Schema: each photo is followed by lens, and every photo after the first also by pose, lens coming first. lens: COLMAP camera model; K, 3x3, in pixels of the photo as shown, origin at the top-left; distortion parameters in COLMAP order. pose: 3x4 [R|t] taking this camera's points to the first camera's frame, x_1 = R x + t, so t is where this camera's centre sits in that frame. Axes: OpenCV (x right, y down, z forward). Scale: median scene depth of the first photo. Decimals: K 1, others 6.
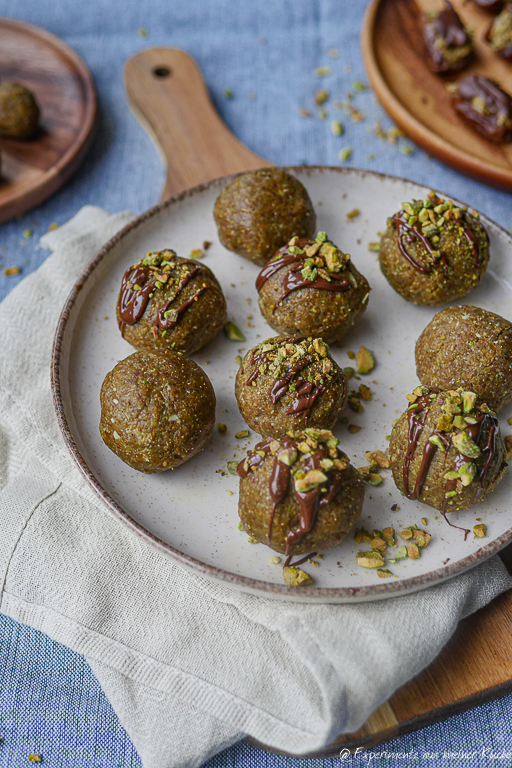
lens RADIAL K [[1219.8, 0, 256.0], [0, 1219.8, 384.0], [0, 0, 1]] dist [-0.022778, -0.056657]
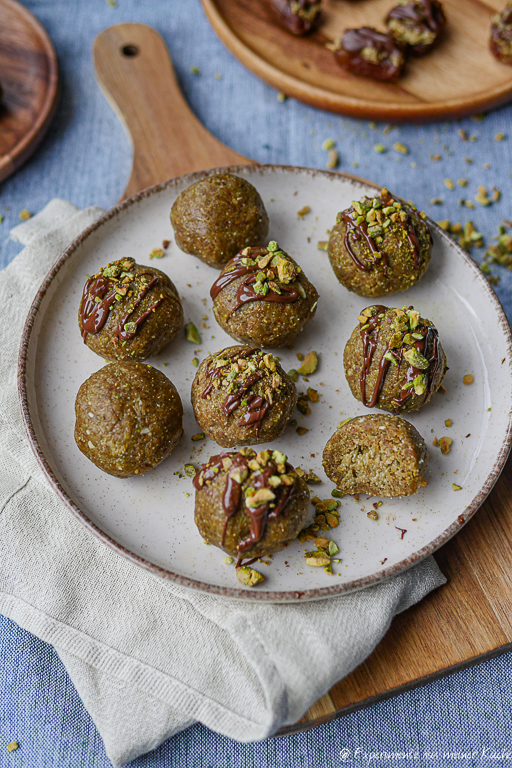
lens RADIAL K [[1219.8, 0, 256.0], [0, 1219.8, 384.0], [0, 0, 1]] dist [-0.022778, -0.056657]
pose [[0.999518, -0.002086, 0.030966, 0.006880], [-0.001531, 0.993209, 0.116334, -0.136063], [-0.030998, -0.116325, 0.992727, -0.066101]]
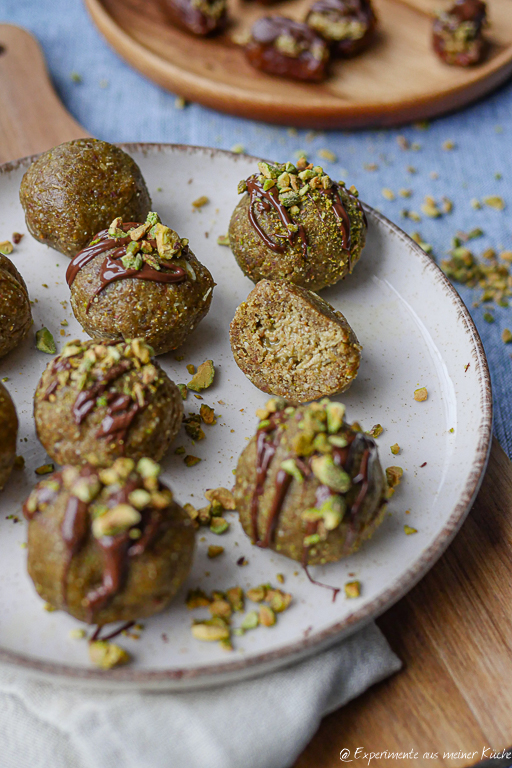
lens RADIAL K [[1219.8, 0, 256.0], [0, 1219.8, 384.0], [0, 0, 1]] dist [-0.022778, -0.056657]
pose [[0.997631, -0.006035, 0.068525, 0.071771], [0.010911, 0.997416, -0.071013, 0.045759], [-0.067919, 0.071593, 0.995119, 0.240601]]
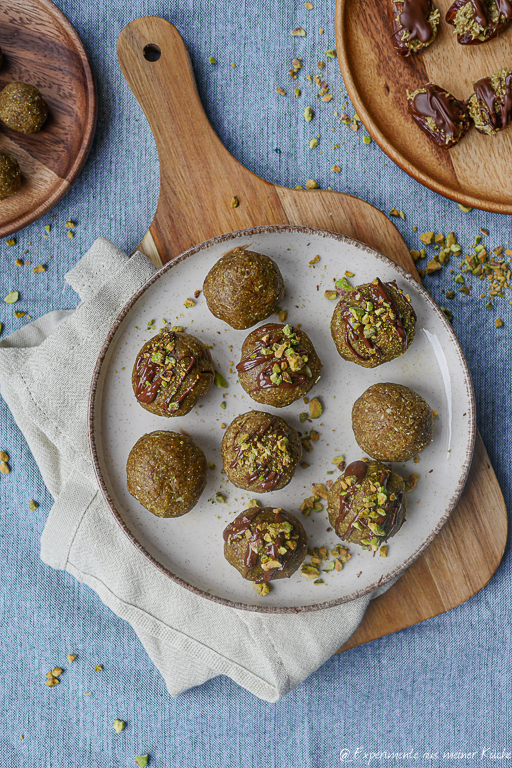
lens RADIAL K [[1219.8, 0, 256.0], [0, 1219.8, 384.0], [0, 0, 1]] dist [-0.022778, -0.056657]
pose [[0.999768, 0.004197, 0.021124, -0.007192], [-0.015712, 0.812976, 0.582085, -0.906573], [-0.014730, -0.582282, 0.812854, -0.100825]]
